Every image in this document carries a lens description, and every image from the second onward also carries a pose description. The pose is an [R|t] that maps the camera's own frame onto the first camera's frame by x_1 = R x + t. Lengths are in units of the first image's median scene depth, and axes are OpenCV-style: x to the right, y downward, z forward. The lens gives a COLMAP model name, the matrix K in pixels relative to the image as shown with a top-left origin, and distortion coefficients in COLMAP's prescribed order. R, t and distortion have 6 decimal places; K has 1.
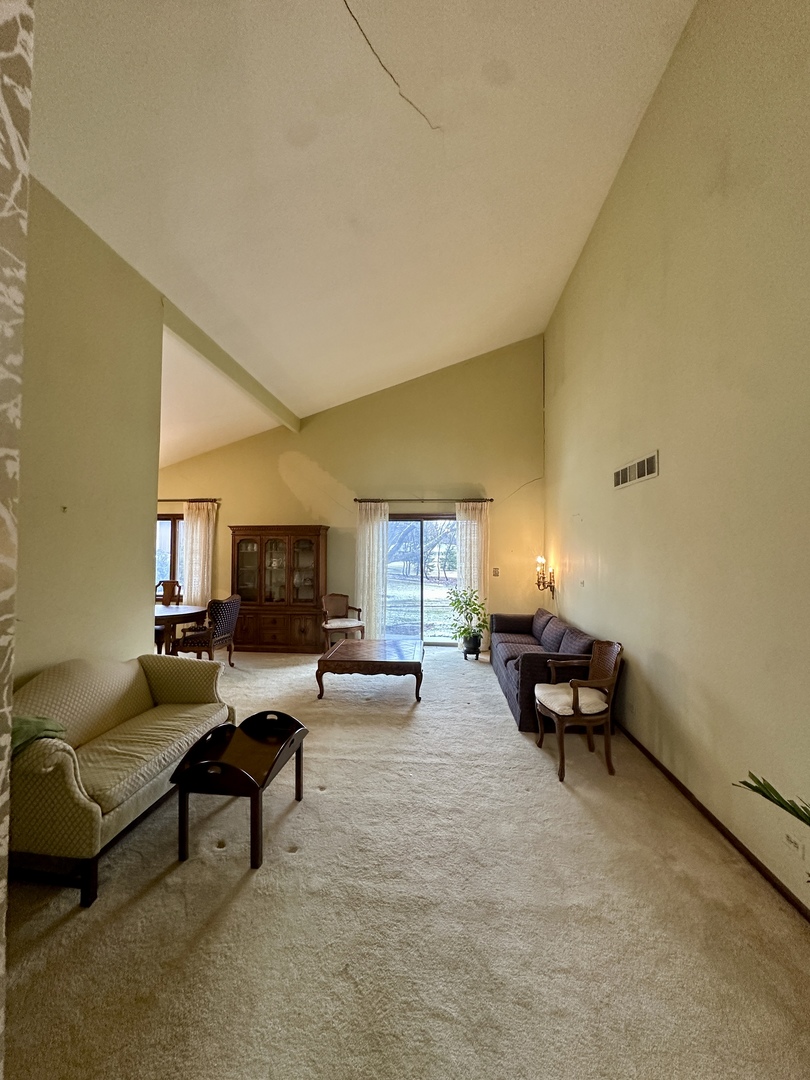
lens RADIAL K [[433.3, 0, 406.9], [0, 433.3, 538.8], [0, 0, 1]] dist [-0.005098, 0.001384]
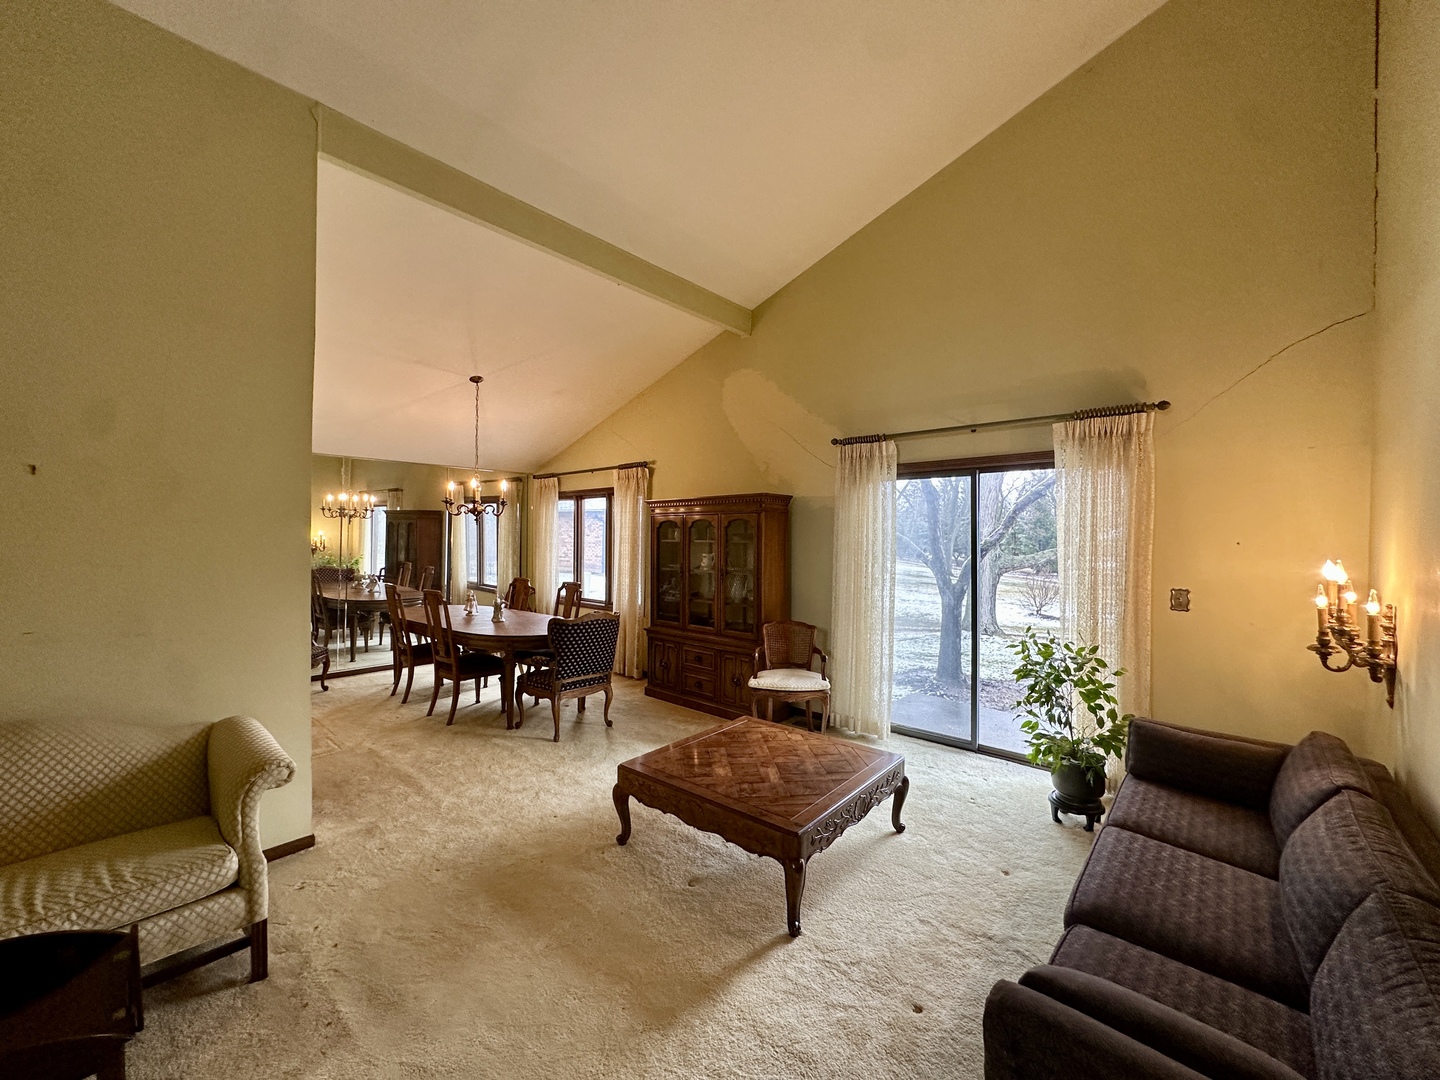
lens RADIAL K [[577.8, 0, 715.6], [0, 577.8, 537.7], [0, 0, 1]] dist [-0.005098, 0.001384]
pose [[0.801770, 0.000621, -0.597632, 0.179941], [0.013038, 0.999743, 0.018530, 0.009711], [0.597491, -0.022649, 0.801556, 0.365848]]
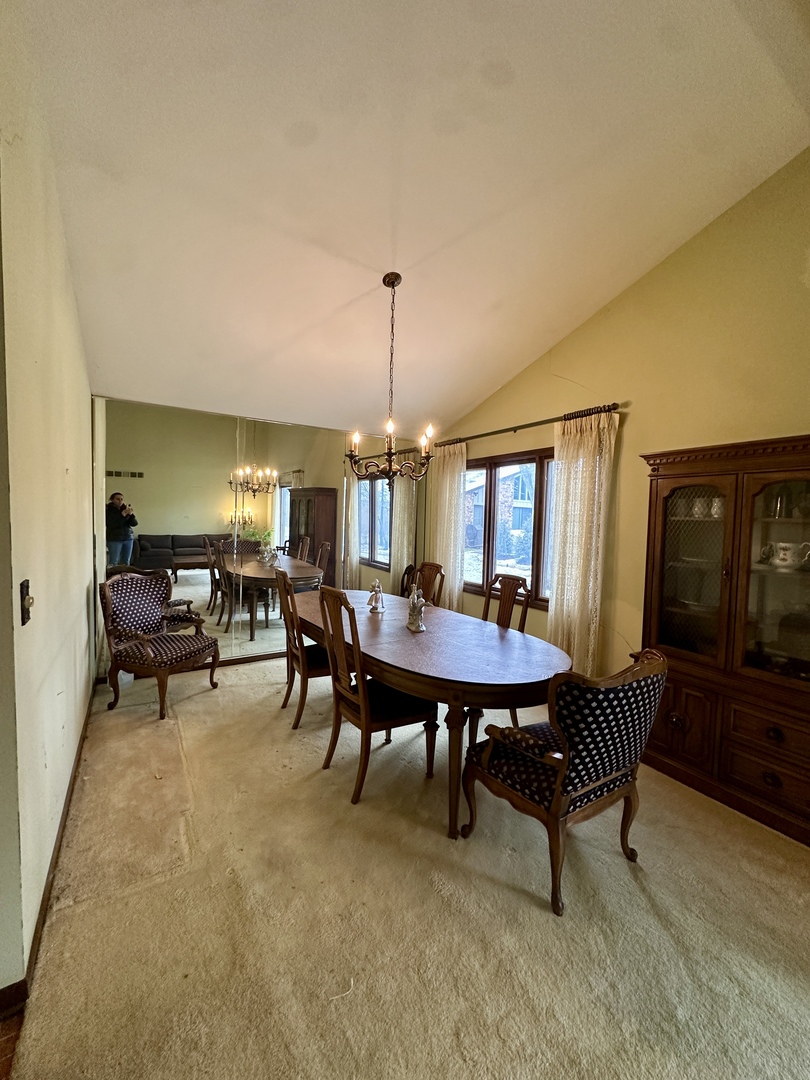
lens RADIAL K [[433.3, 0, 402.3], [0, 433.3, 540.6], [0, 0, 1]] dist [-0.005098, 0.001384]
pose [[0.604699, 0.052810, -0.794701, -0.217233], [-0.000165, 0.997808, 0.066181, 0.022428], [0.796454, -0.039889, 0.603382, 0.562224]]
